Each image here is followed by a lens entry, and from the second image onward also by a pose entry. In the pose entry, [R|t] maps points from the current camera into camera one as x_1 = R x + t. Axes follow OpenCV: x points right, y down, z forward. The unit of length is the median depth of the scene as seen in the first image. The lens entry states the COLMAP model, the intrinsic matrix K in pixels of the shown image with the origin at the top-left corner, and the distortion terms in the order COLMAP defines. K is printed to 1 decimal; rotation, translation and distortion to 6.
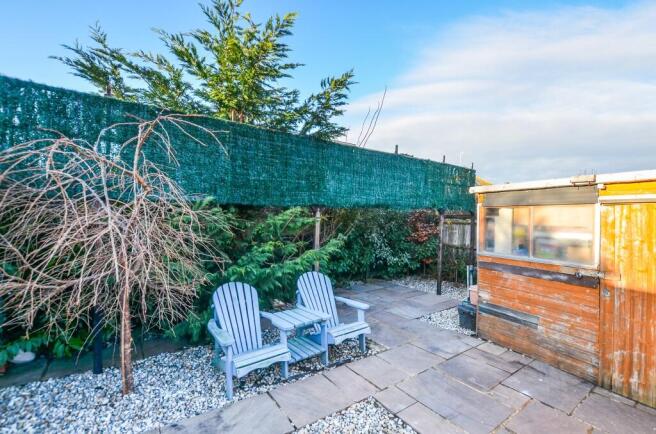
lens RADIAL K [[289.8, 0, 340.7], [0, 289.8, 221.1], [0, 0, 1]] dist [0.001687, -0.000075]
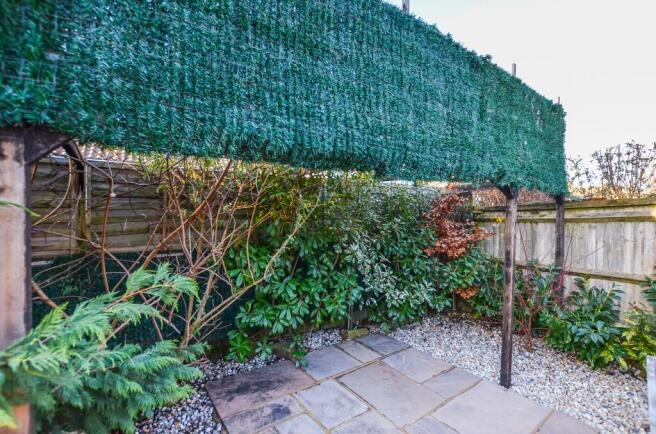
lens RADIAL K [[289.8, 0, 340.7], [0, 289.8, 221.1], [0, 0, 1]] dist [0.001687, -0.000075]
pose [[0.999811, -0.009131, -0.017151, 0.093833], [0.009134, 0.999958, 0.000079, 0.006065], [0.017149, -0.000236, 0.999853, 0.514168]]
